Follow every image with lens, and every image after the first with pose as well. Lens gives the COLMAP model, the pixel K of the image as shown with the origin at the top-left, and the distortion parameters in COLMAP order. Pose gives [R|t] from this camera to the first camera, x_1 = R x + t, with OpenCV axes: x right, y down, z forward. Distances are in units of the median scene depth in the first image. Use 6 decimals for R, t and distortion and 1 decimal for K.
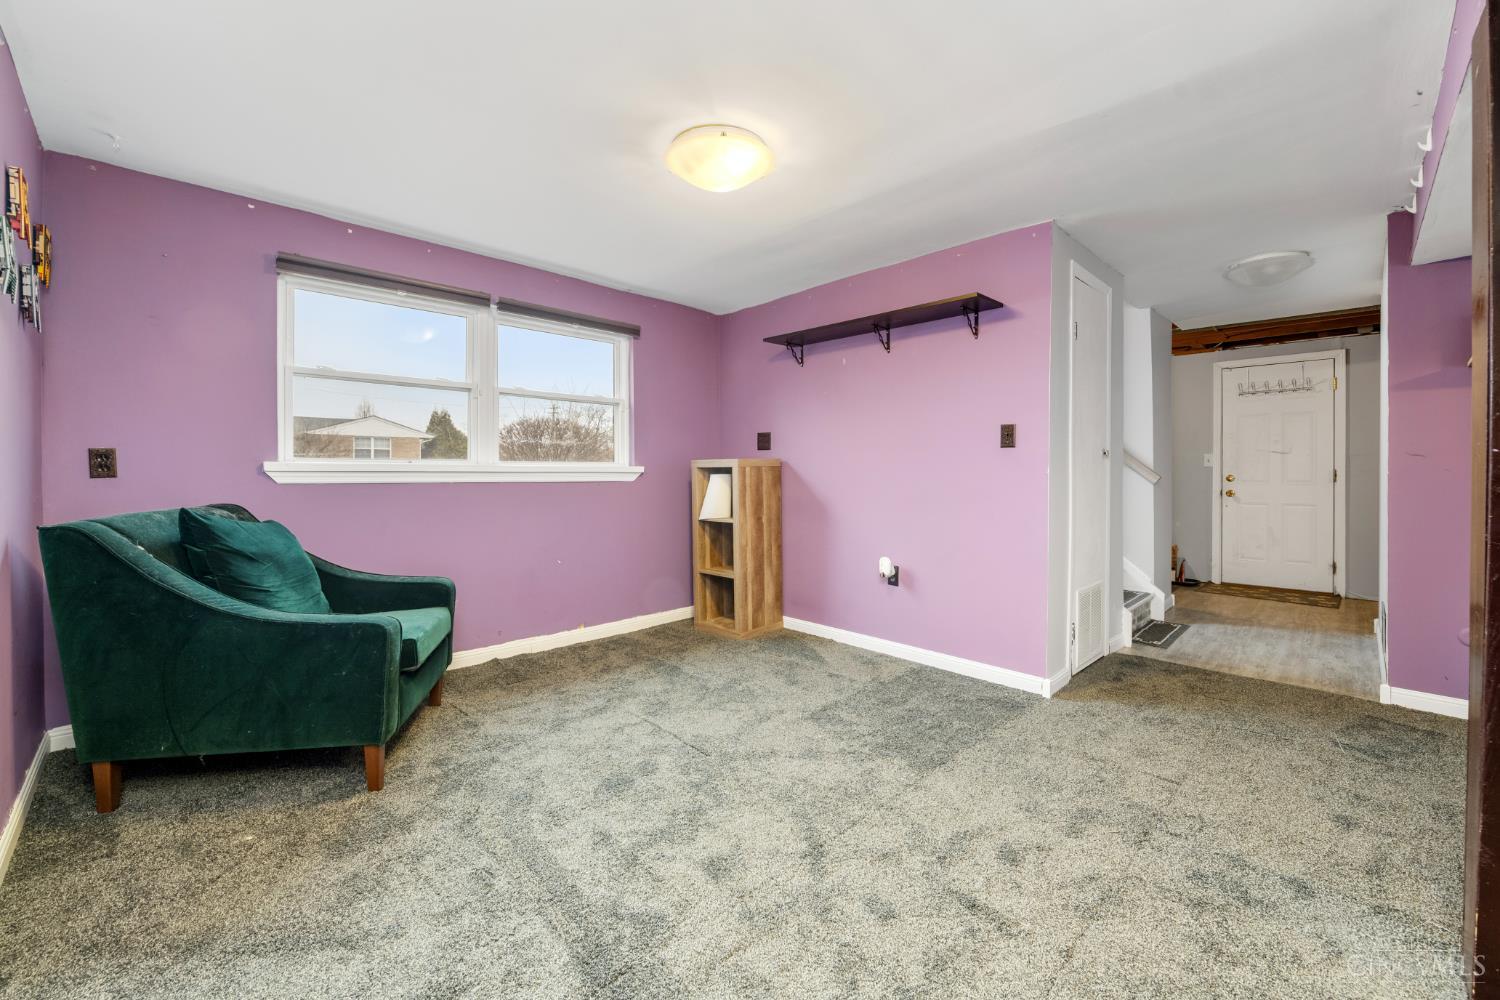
lens RADIAL K [[599.3, 0, 758.7], [0, 599.3, 471.9], [0, 0, 1]] dist [-0.008499, -0.001120]
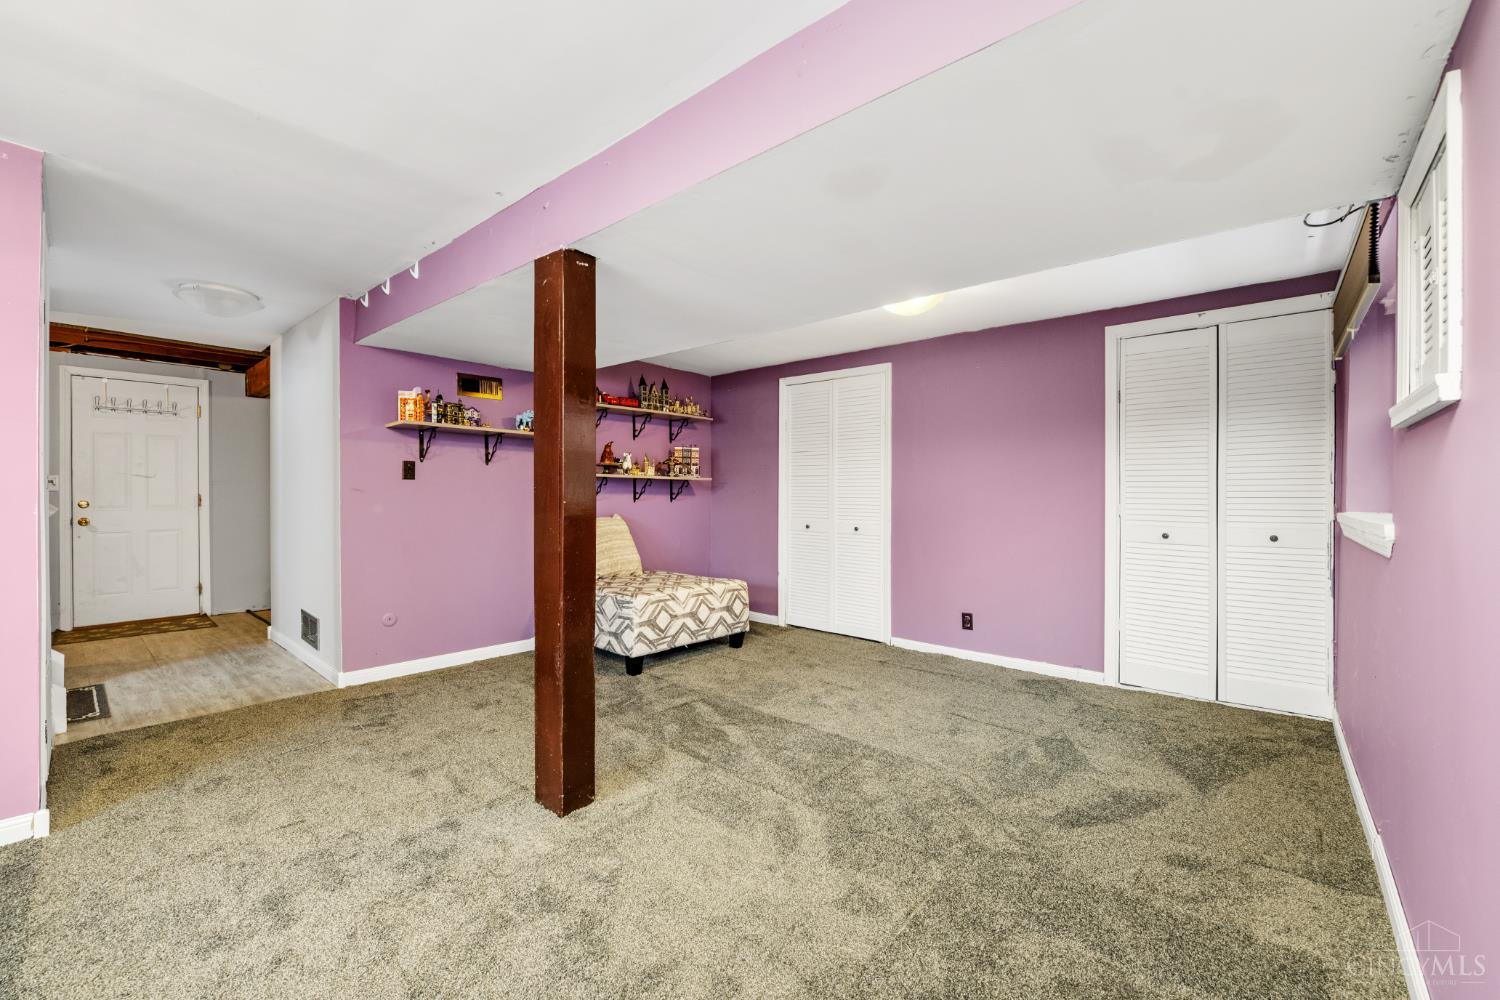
lens RADIAL K [[599.3, 0, 741.1], [0, 599.3, 489.9], [0, 0, 1]] dist [-0.008499, -0.001120]
pose [[-0.054219, 0.000883, 0.998529, -0.220169], [-0.003440, 0.999994, -0.001071, -0.025578], [-0.998523, -0.003493, -0.054215, 0.200929]]
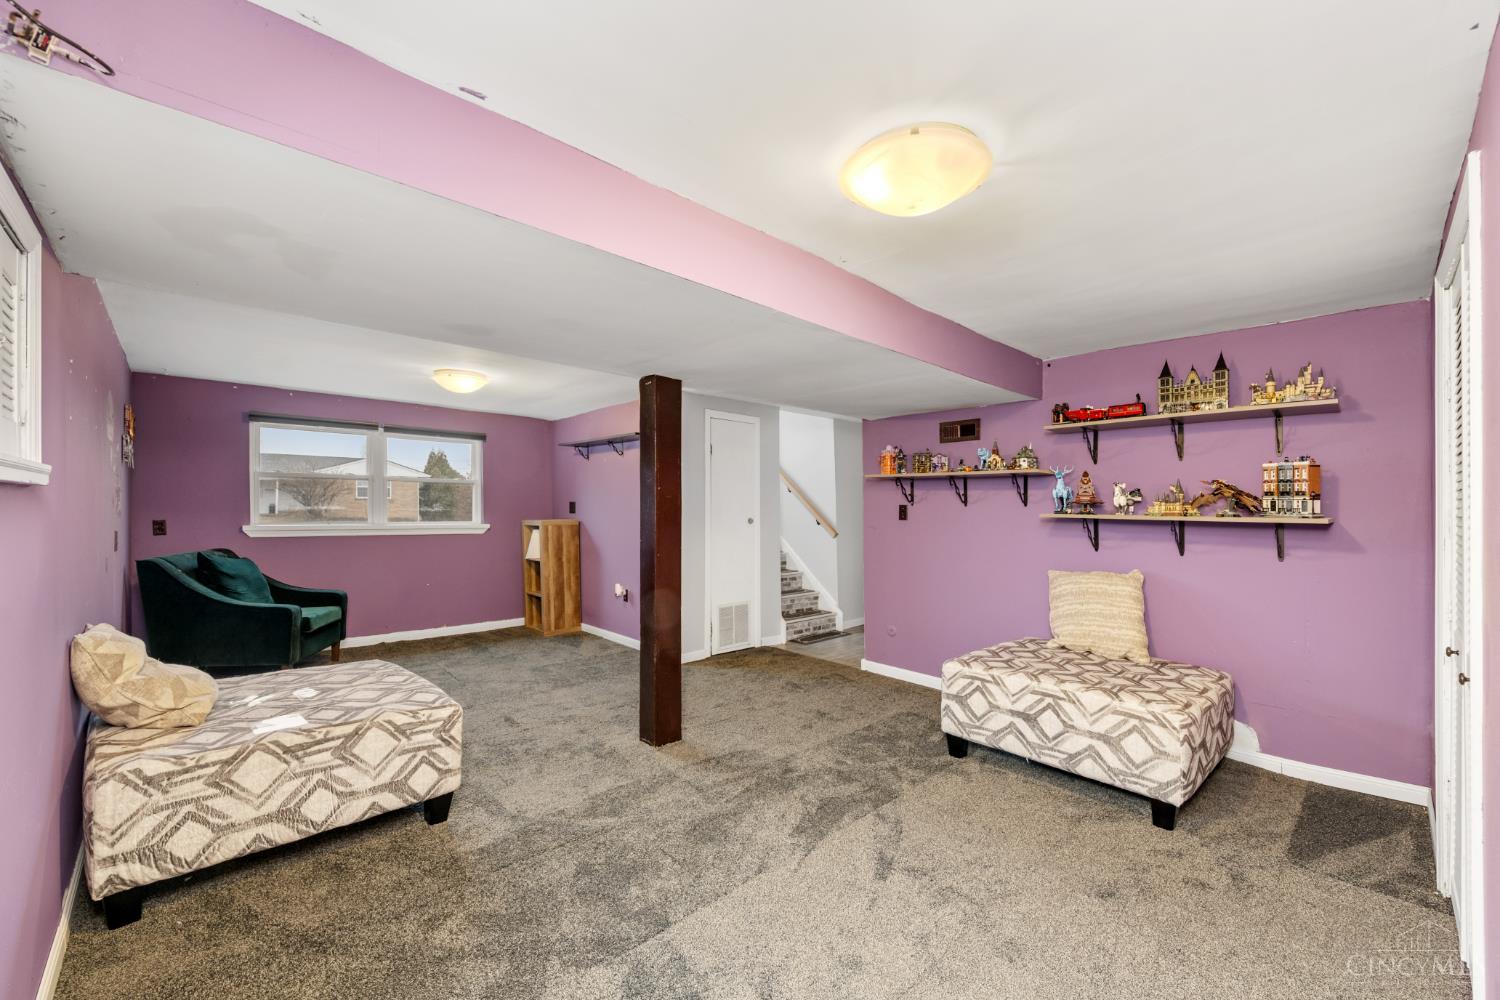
lens RADIAL K [[599.3, 0, 738.4], [0, 599.3, 514.0], [0, 0, 1]] dist [-0.008499, -0.001120]
pose [[0.999300, 0.007969, -0.036562, 0.663489], [-0.007696, 0.999941, 0.007625, -0.068372], [0.036620, -0.007338, 0.999302, -0.675311]]
